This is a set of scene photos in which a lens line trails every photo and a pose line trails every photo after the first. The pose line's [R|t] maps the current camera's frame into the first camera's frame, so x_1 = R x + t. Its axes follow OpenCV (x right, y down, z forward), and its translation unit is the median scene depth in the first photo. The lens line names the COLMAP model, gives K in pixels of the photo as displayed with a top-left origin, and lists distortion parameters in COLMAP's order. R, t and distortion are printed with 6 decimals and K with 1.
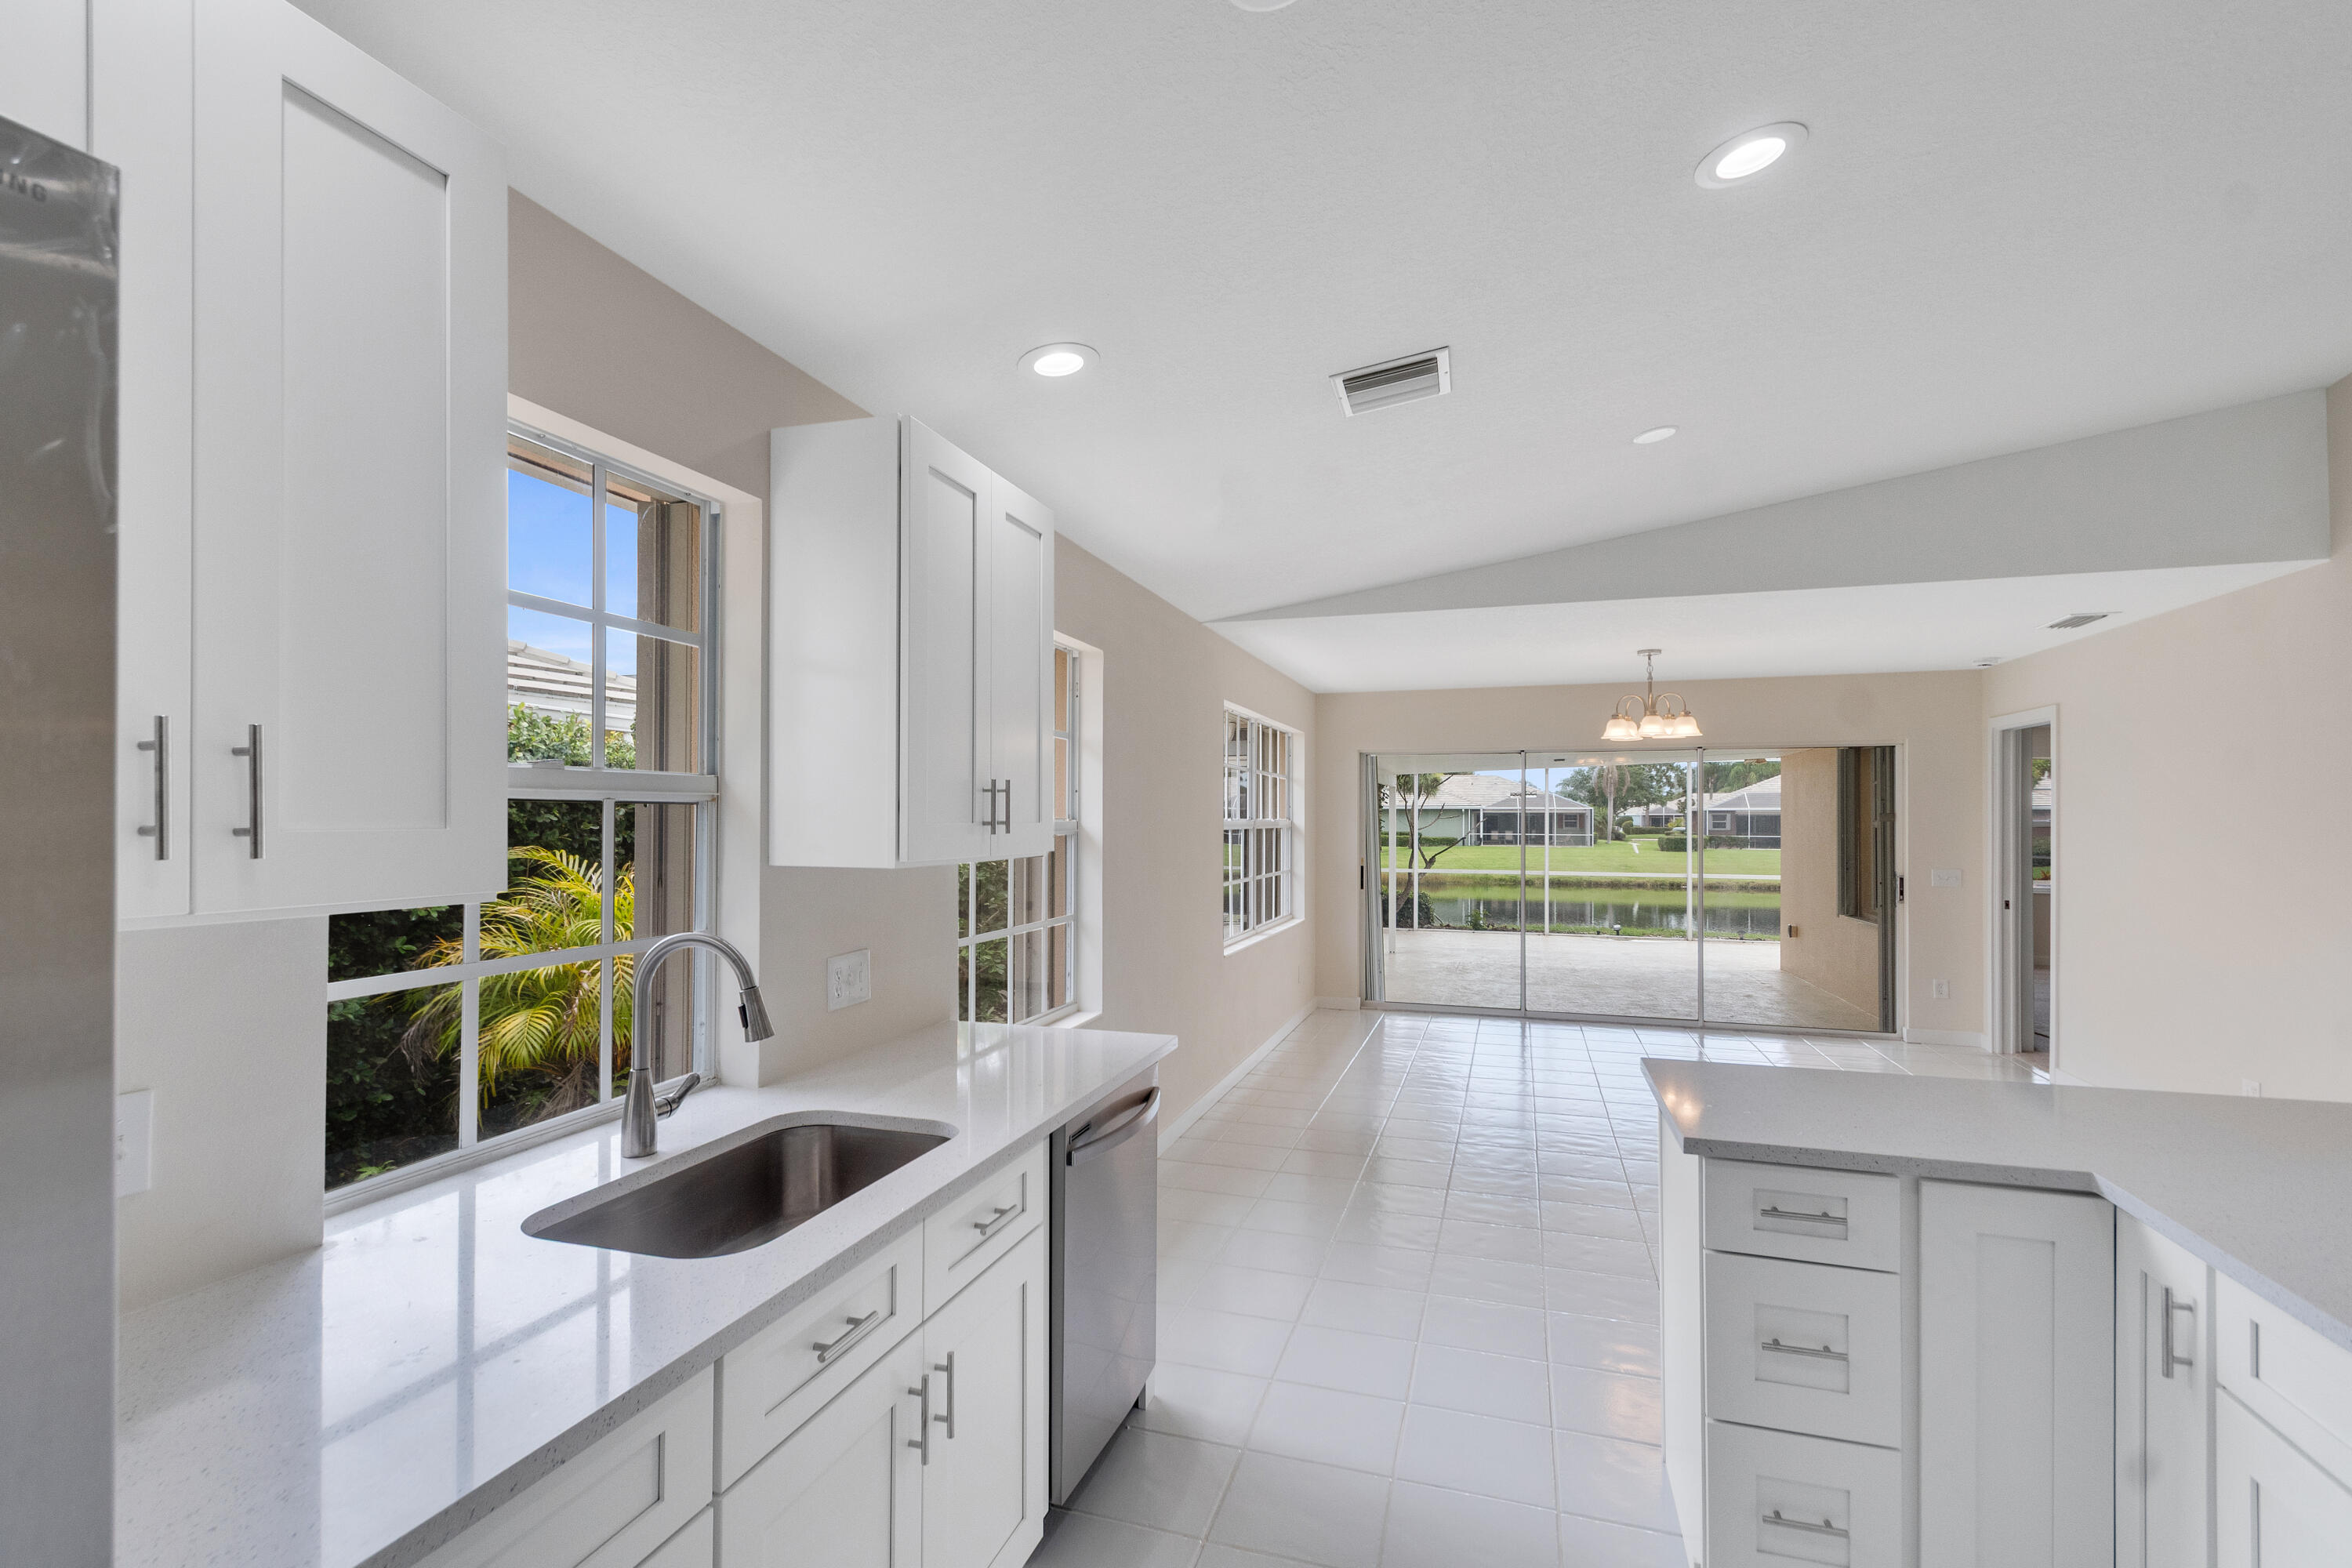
lens RADIAL K [[1148.5, 0, 1099.4], [0, 1148.5, 812.3], [0, 0, 1]] dist [0.021571, -0.007163]
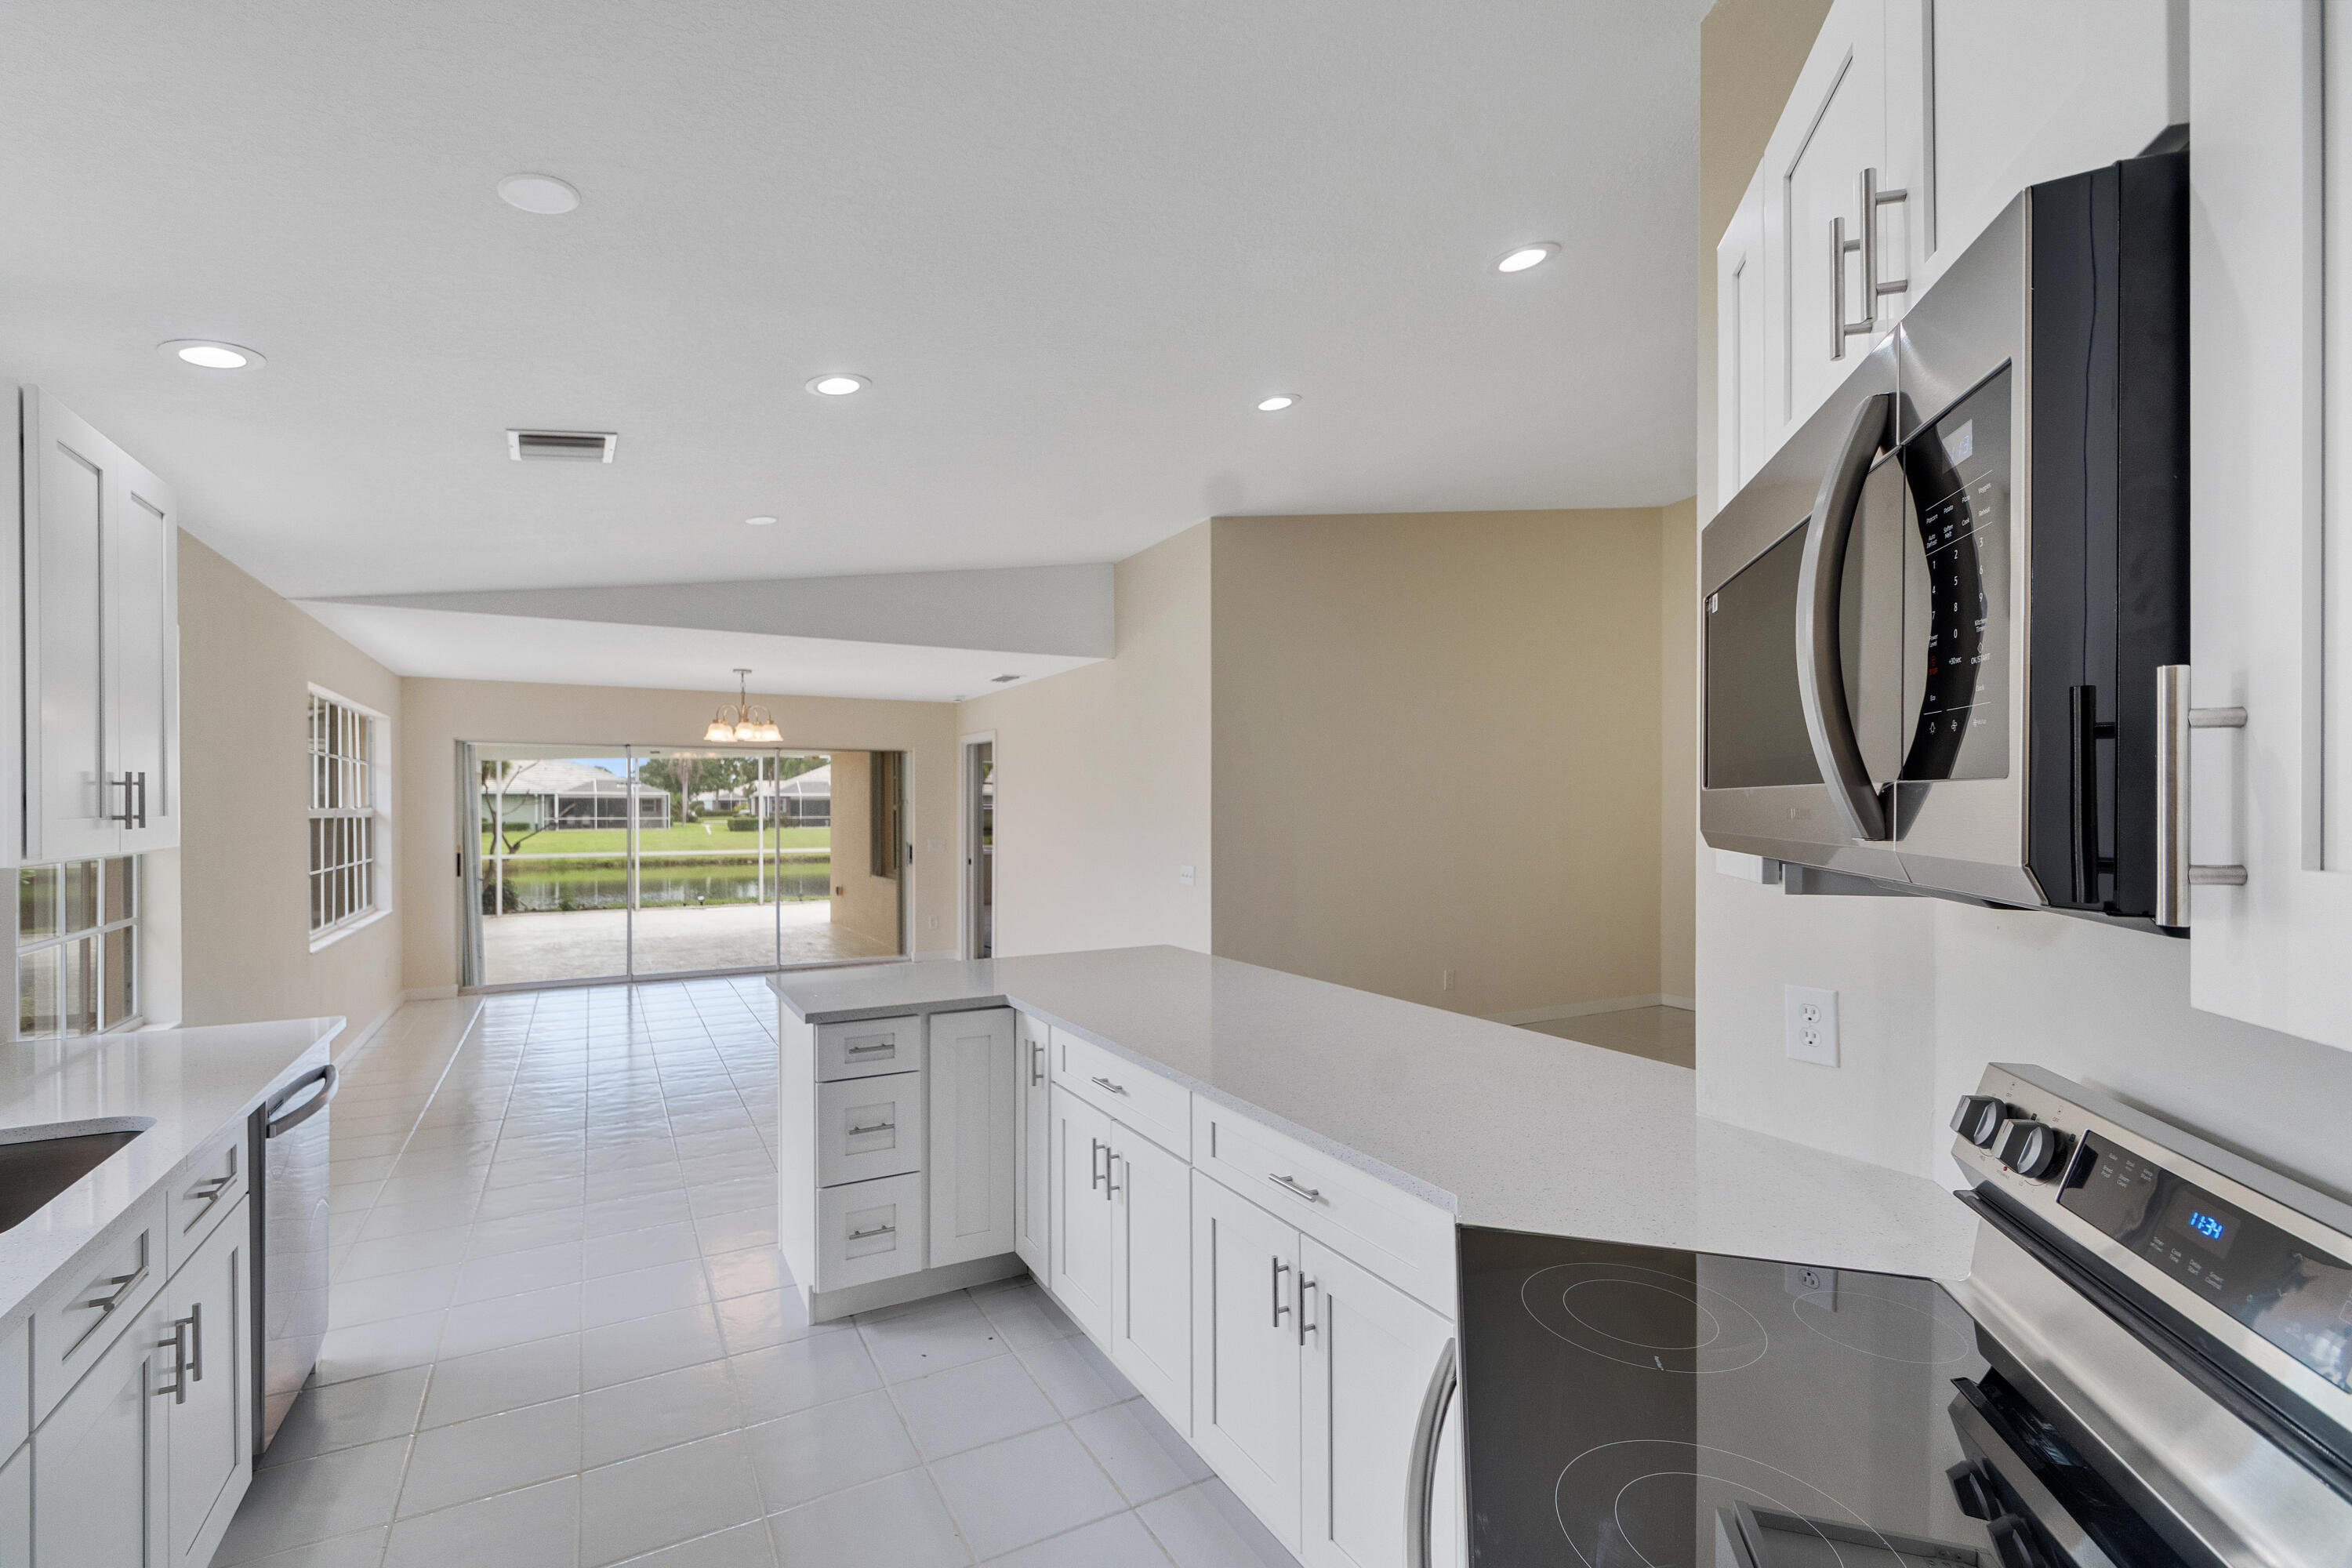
lens RADIAL K [[1039.8, 0, 1188.0], [0, 1039.8, 804.1], [0, 0, 1]] dist [0.000741, -0.004407]
pose [[0.644502, -0.005267, 0.764585, -0.068796], [0.000064, 0.999977, 0.006834, -0.002798], [-0.764603, -0.004356, 0.644487, -0.087660]]
